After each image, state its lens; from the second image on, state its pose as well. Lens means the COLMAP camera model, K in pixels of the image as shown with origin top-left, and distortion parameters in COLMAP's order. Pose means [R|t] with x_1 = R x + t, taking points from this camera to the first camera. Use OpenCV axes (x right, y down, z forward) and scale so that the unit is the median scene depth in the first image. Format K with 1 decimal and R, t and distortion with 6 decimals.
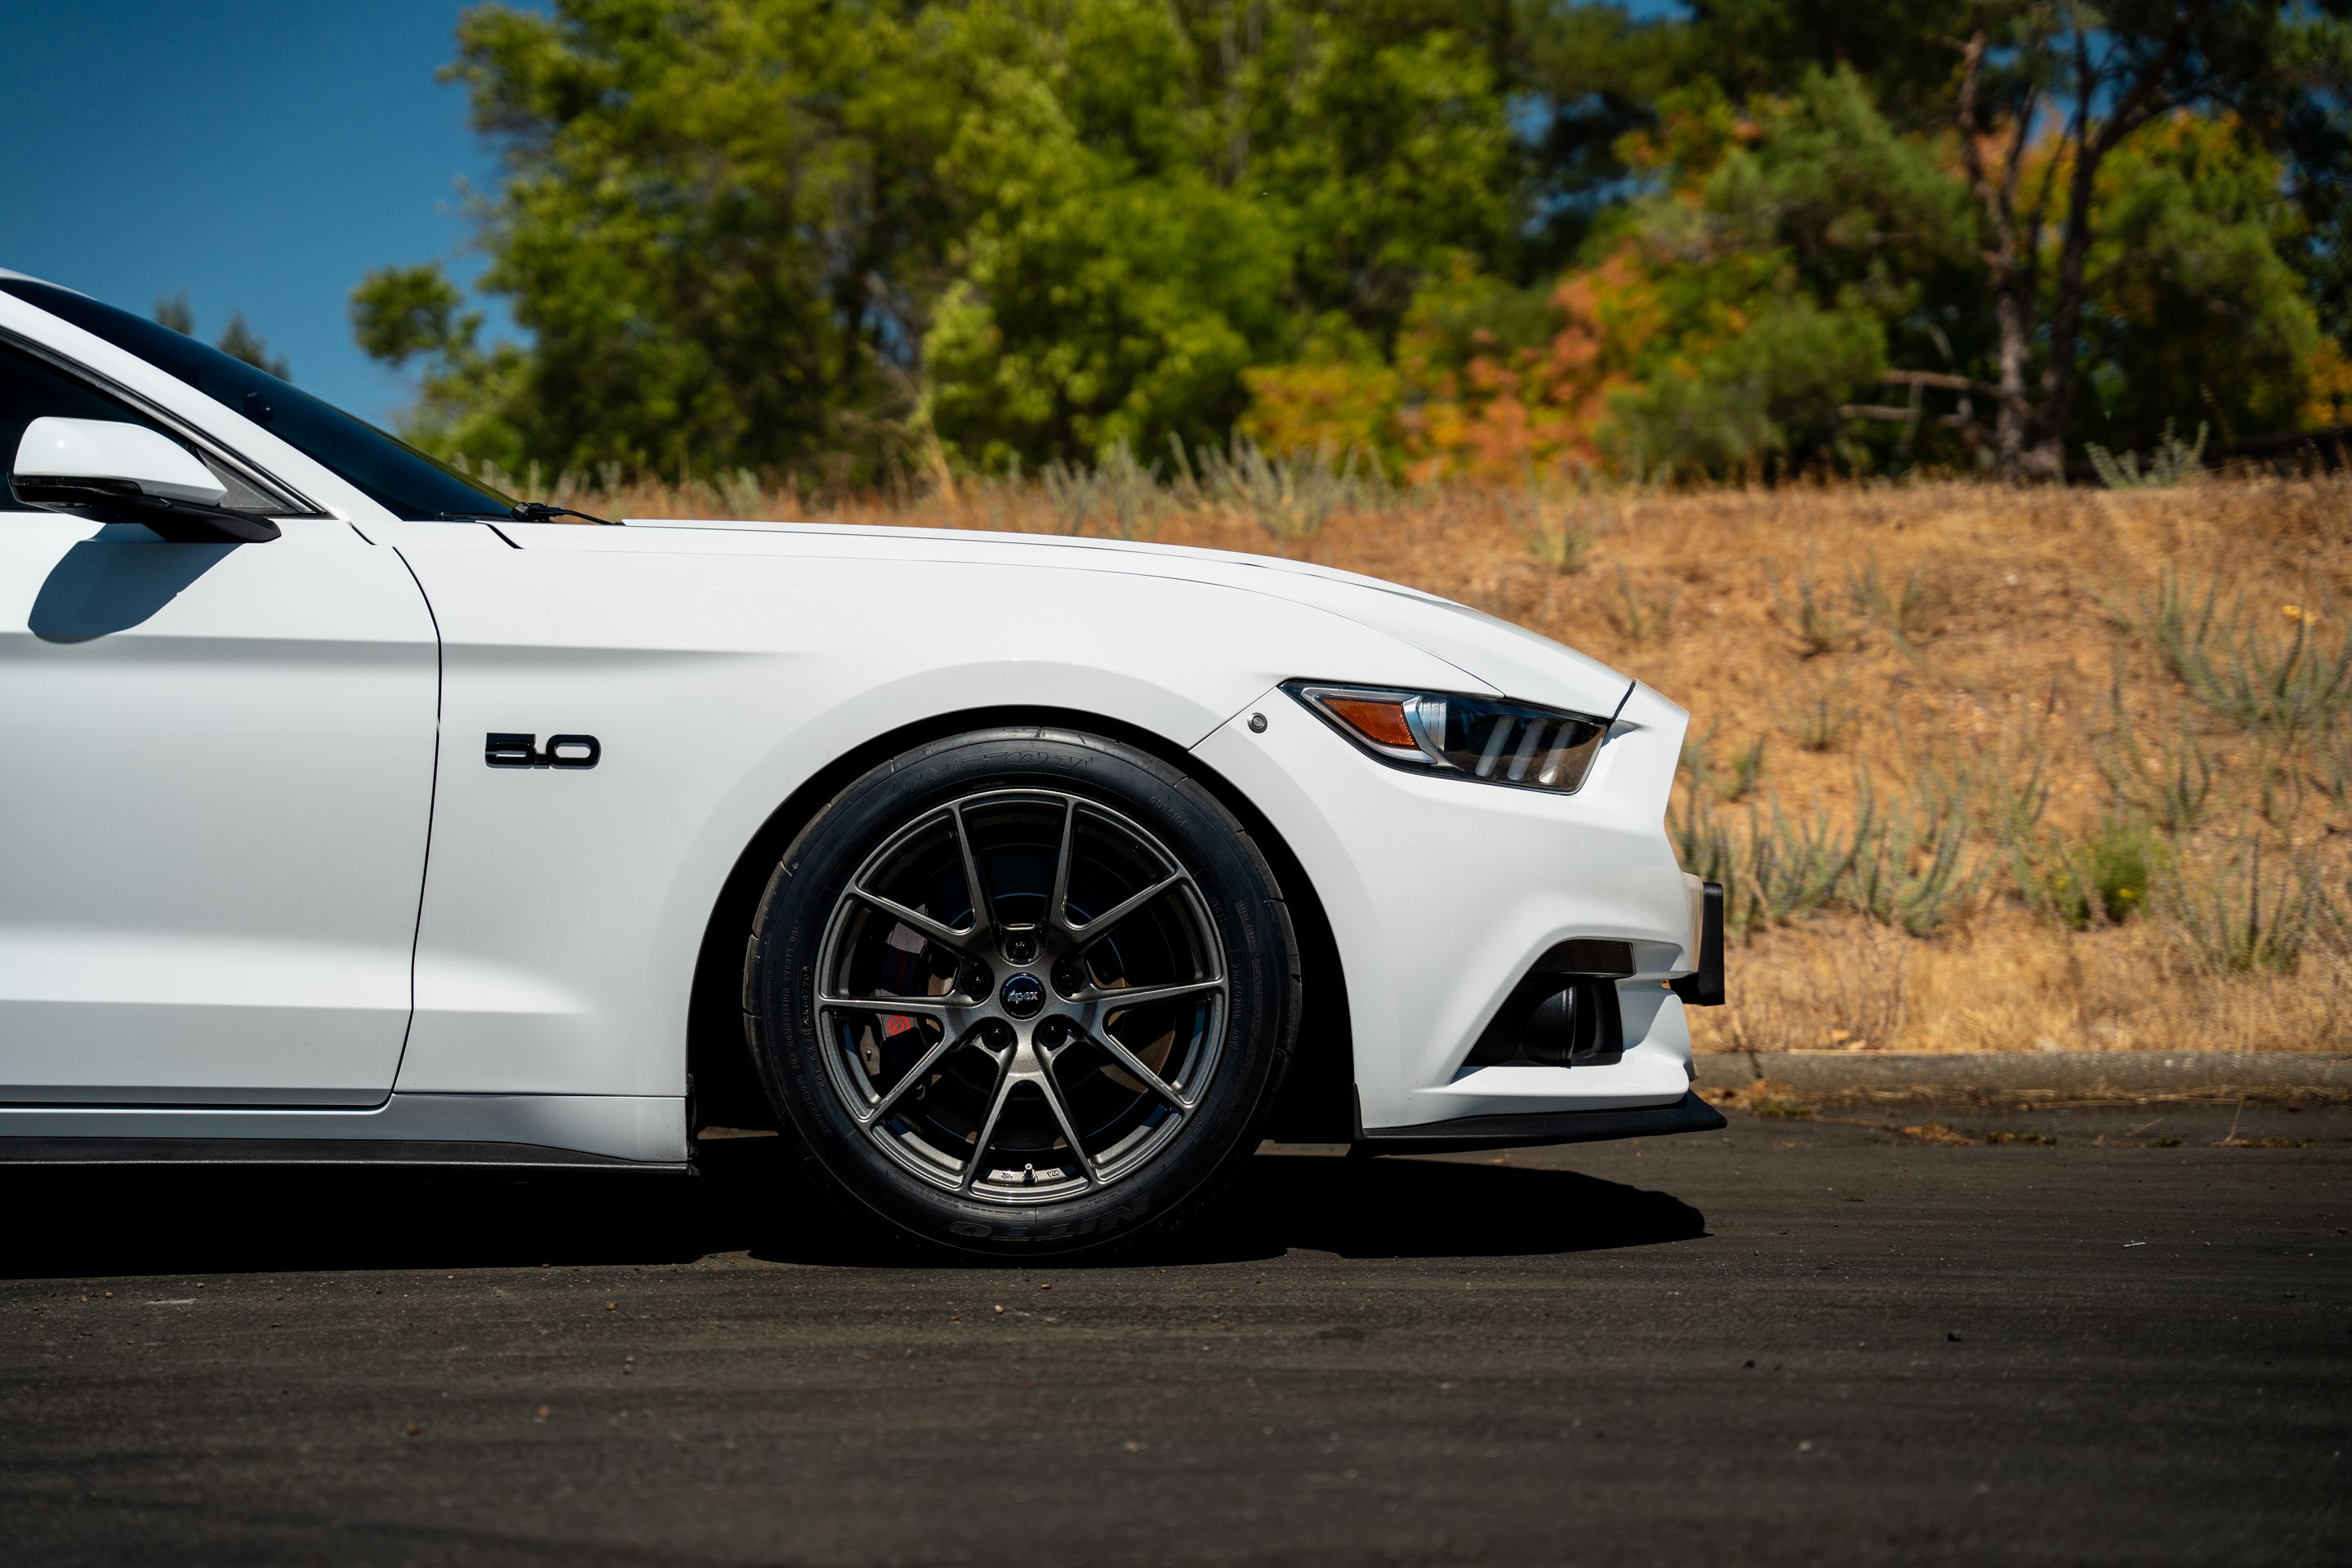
lens RADIAL K [[4498.4, 0, 1159.5], [0, 4498.4, 789.5], [0, 0, 1]] dist [0.326965, 0.000000]
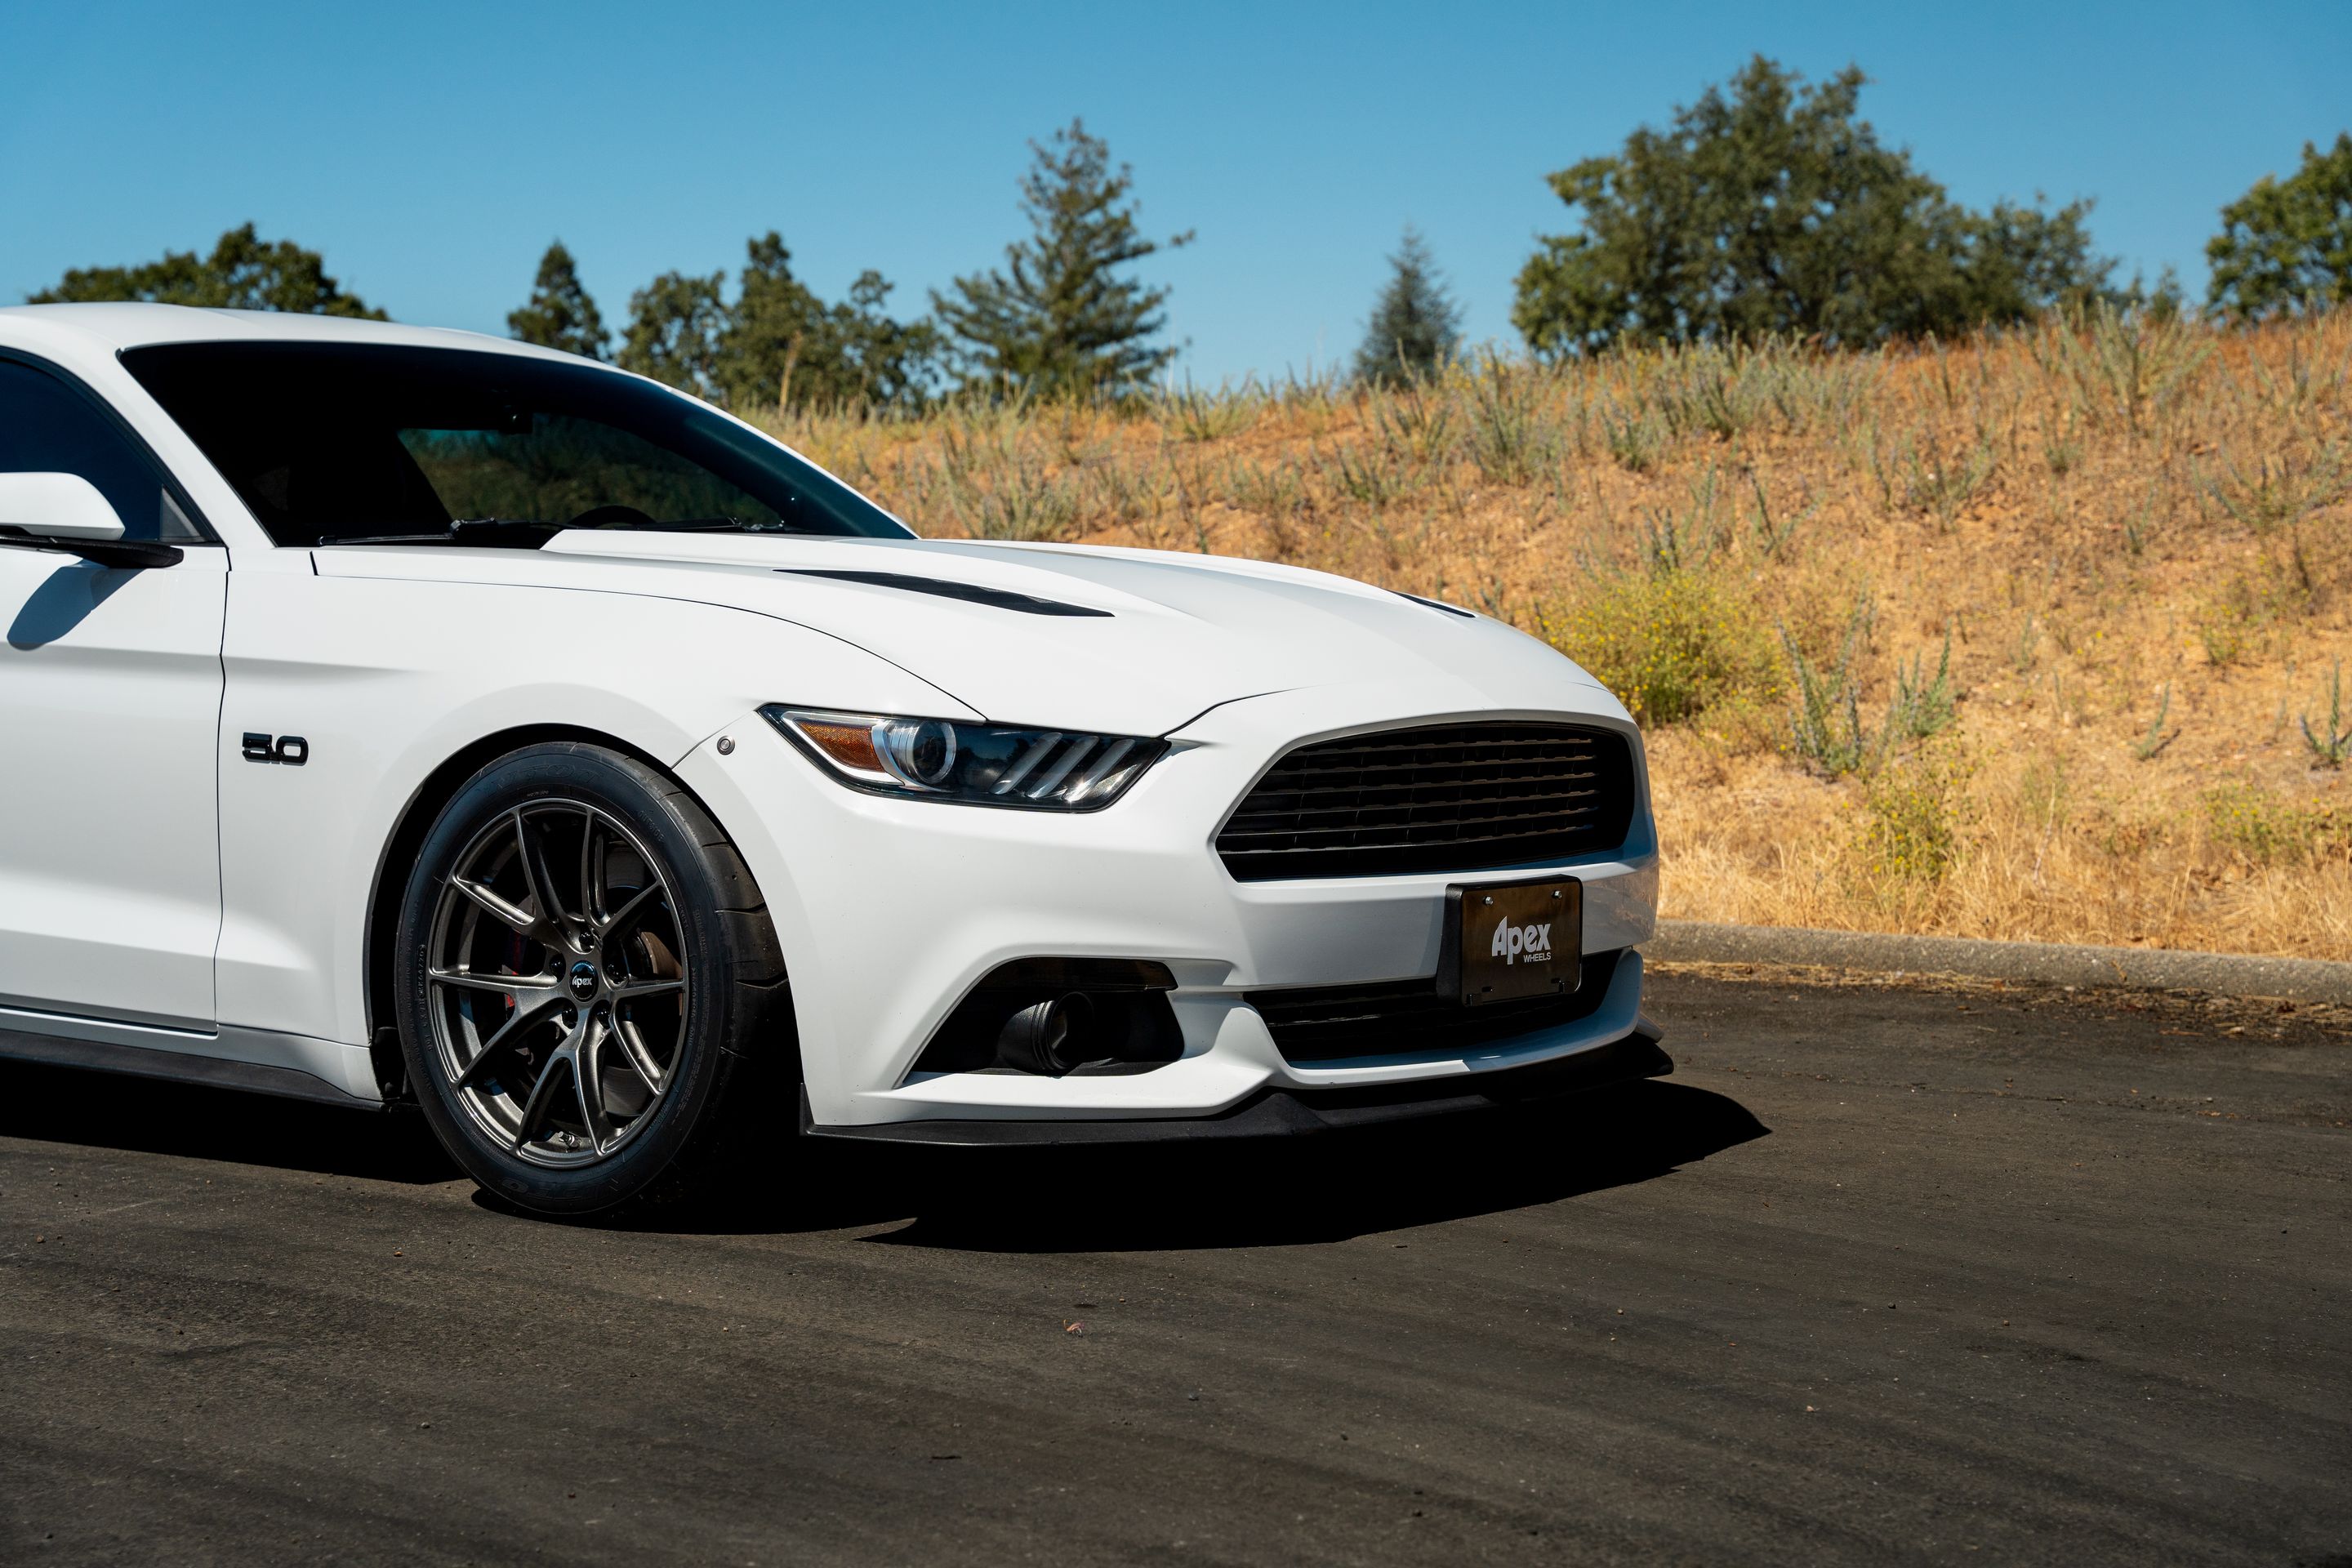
lens RADIAL K [[3986.5, 0, 1187.0], [0, 3986.5, 783.3], [0, 0, 1]] dist [0.247632, 0.000000]
pose [[0.795973, 0.040392, -0.603984, 0.676298], [0.000277, 0.997747, 0.067089, -0.068733], [0.605333, -0.053568, 0.794168, 0.293986]]
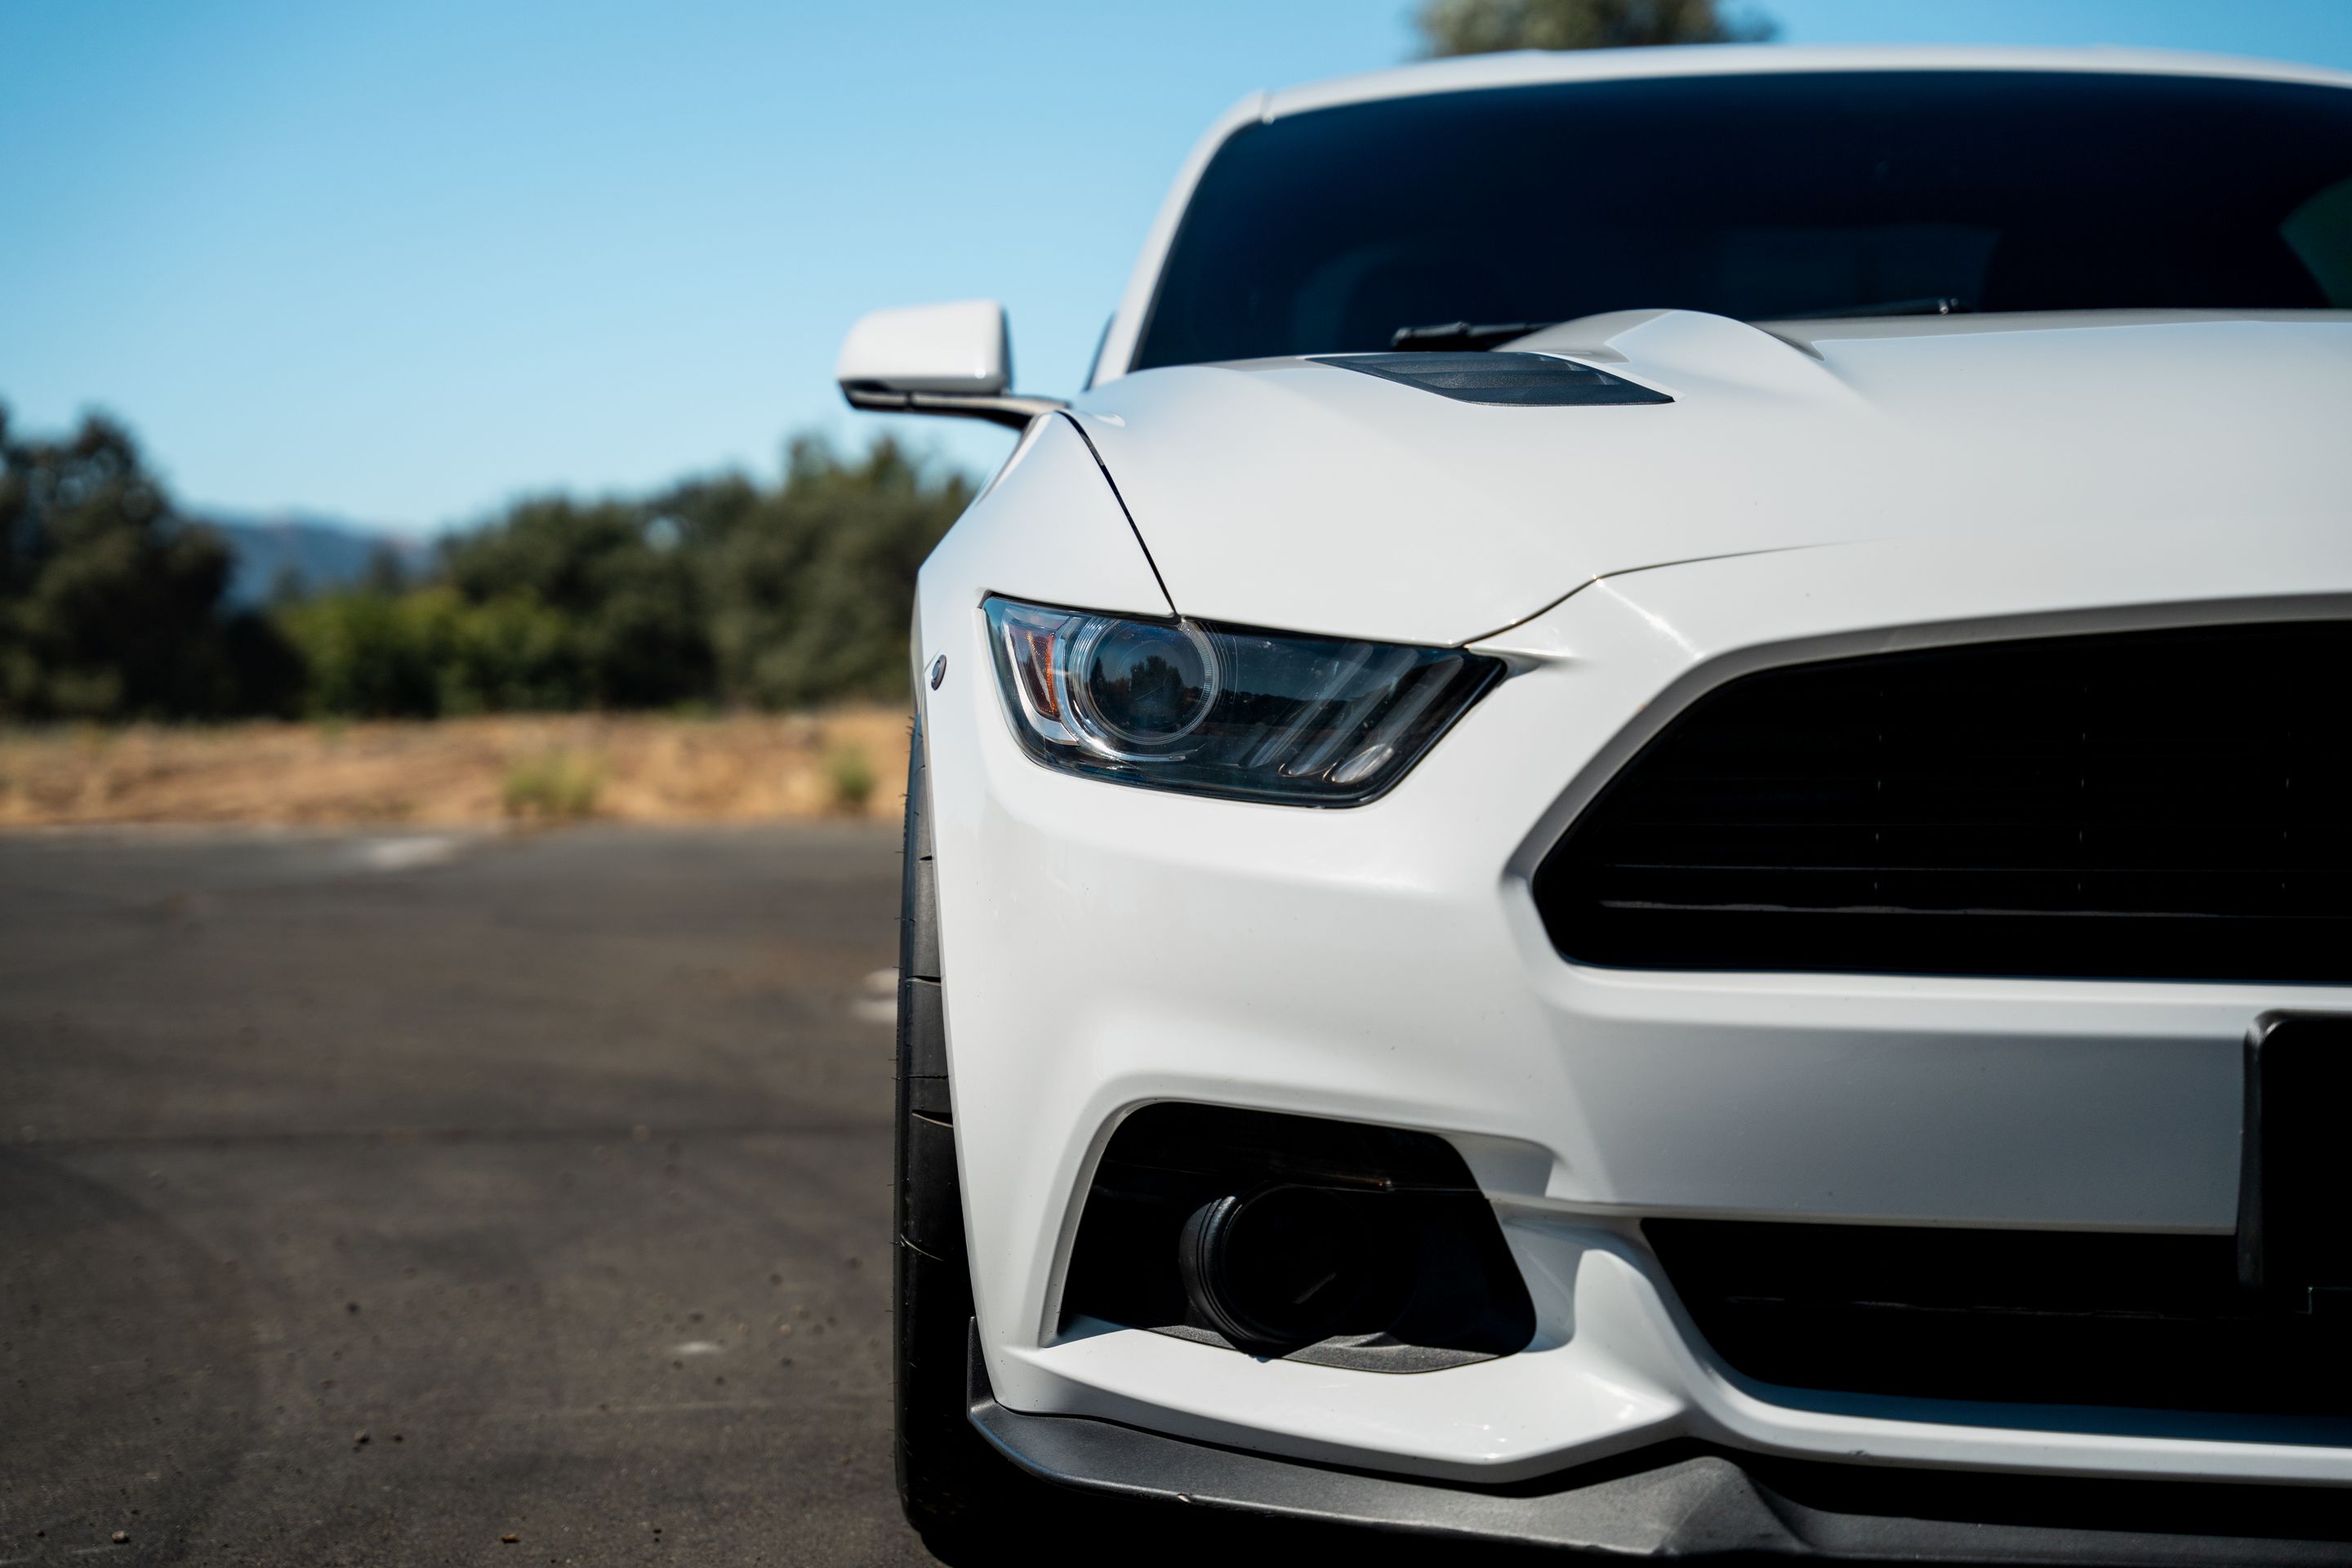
lens RADIAL K [[4498.4, 0, 1230.9], [0, 4498.4, 769.3], [0, 0, 1]] dist [0.326965, 0.000000]
pose [[0.036536, 0.028778, -0.998918, 0.593774], [0.022616, 0.999305, 0.029616, -0.018429], [0.999076, -0.023674, 0.035860, 0.992331]]
